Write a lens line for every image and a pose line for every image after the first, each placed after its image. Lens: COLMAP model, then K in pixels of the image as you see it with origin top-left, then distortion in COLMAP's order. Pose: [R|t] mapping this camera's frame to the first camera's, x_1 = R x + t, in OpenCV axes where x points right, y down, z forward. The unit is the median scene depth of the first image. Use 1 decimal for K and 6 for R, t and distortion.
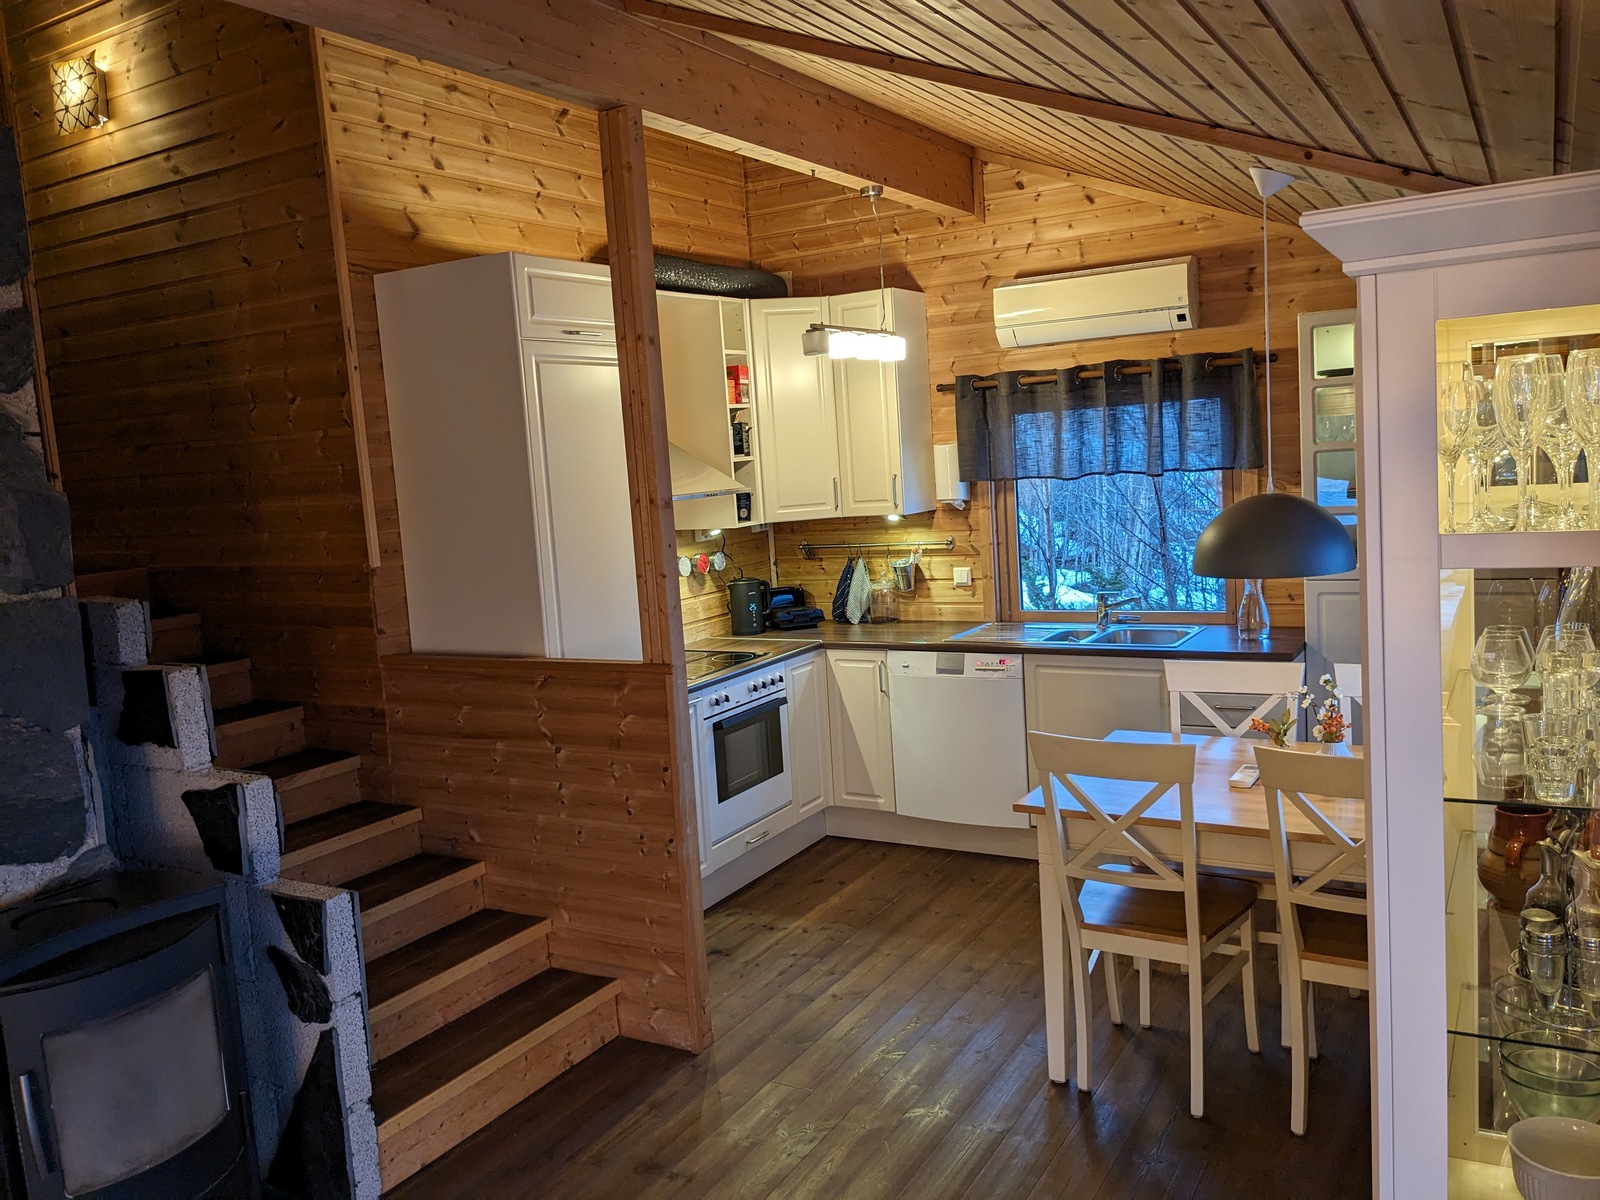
lens RADIAL K [[1264.1, 0, 800.0], [0, 1264.1, 600.0], [0, 0, 1]] dist [0.098795, -0.167569]
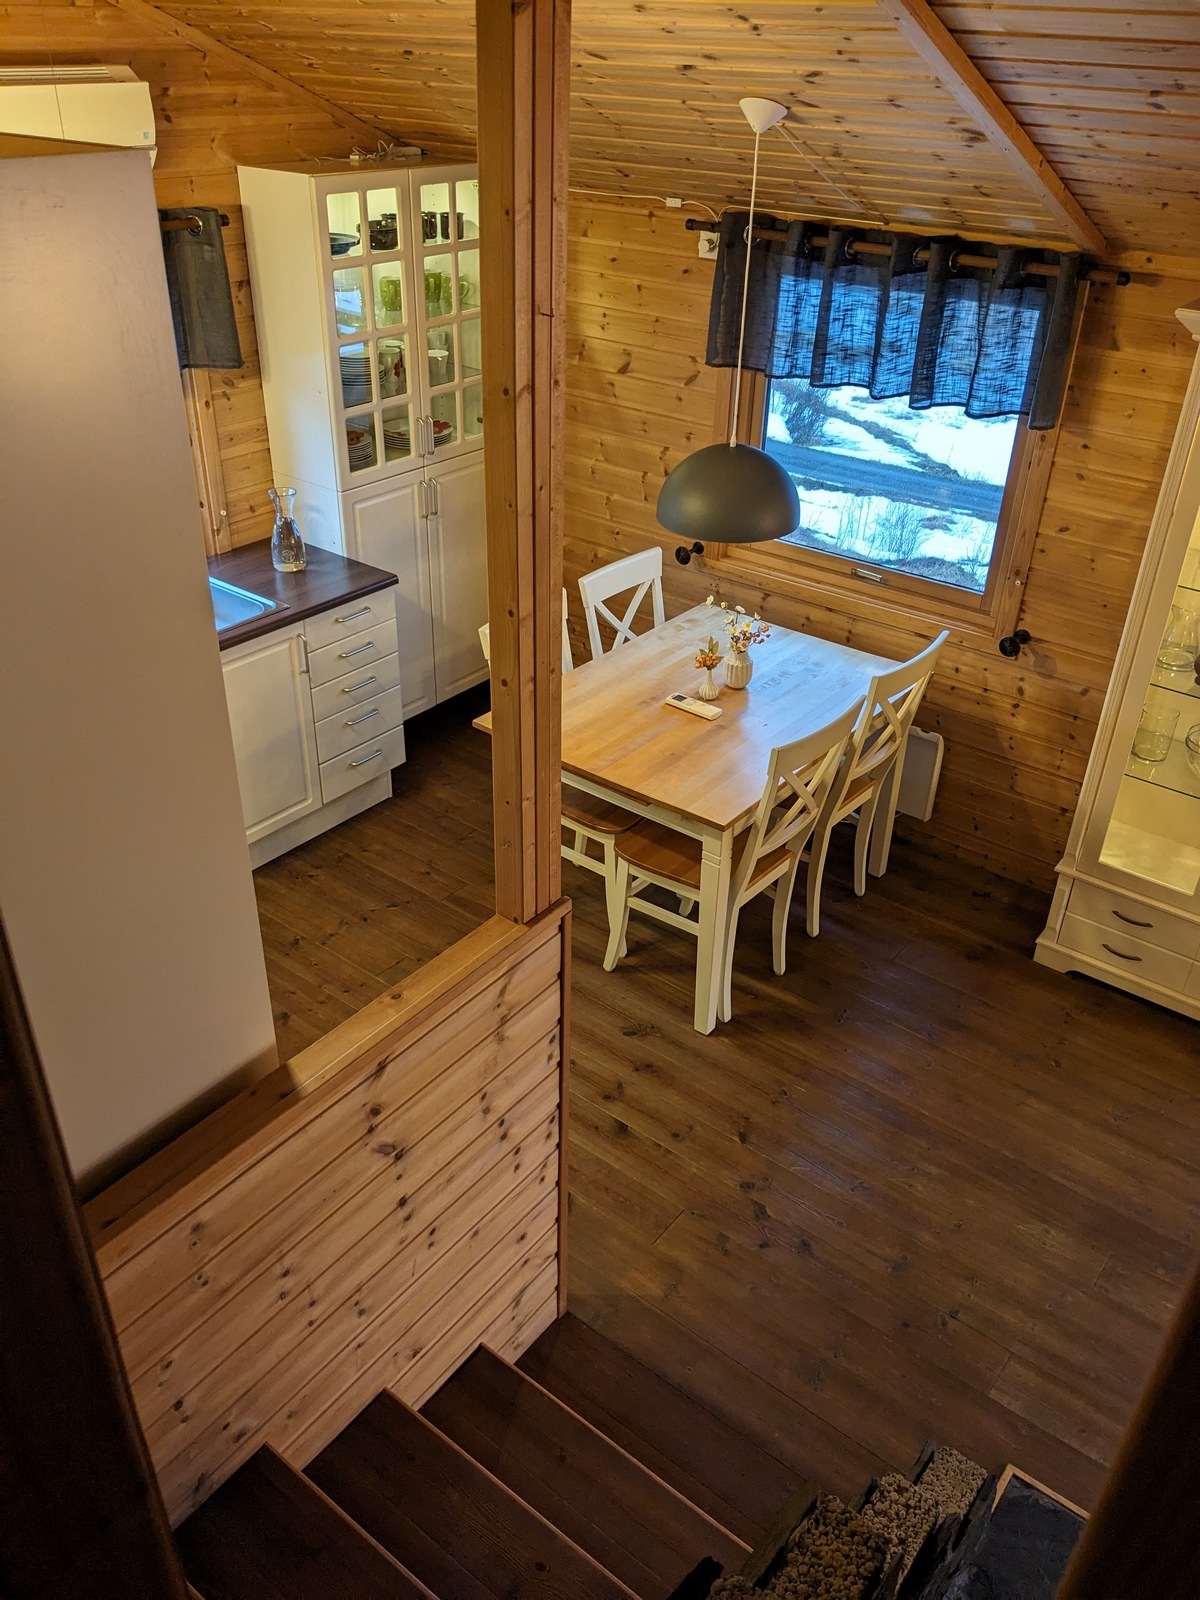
lens RADIAL K [[1264.1, 0, 600.0], [0, 1264.1, 800.0], [0, 0, 1]] dist [0.098795, -0.167569]
pose [[0.120417, -0.453457, 0.883106, -0.453176], [0.085704, 0.891007, 0.445827, -0.193030], [-0.989017, 0.022001, 0.146155, 0.621017]]
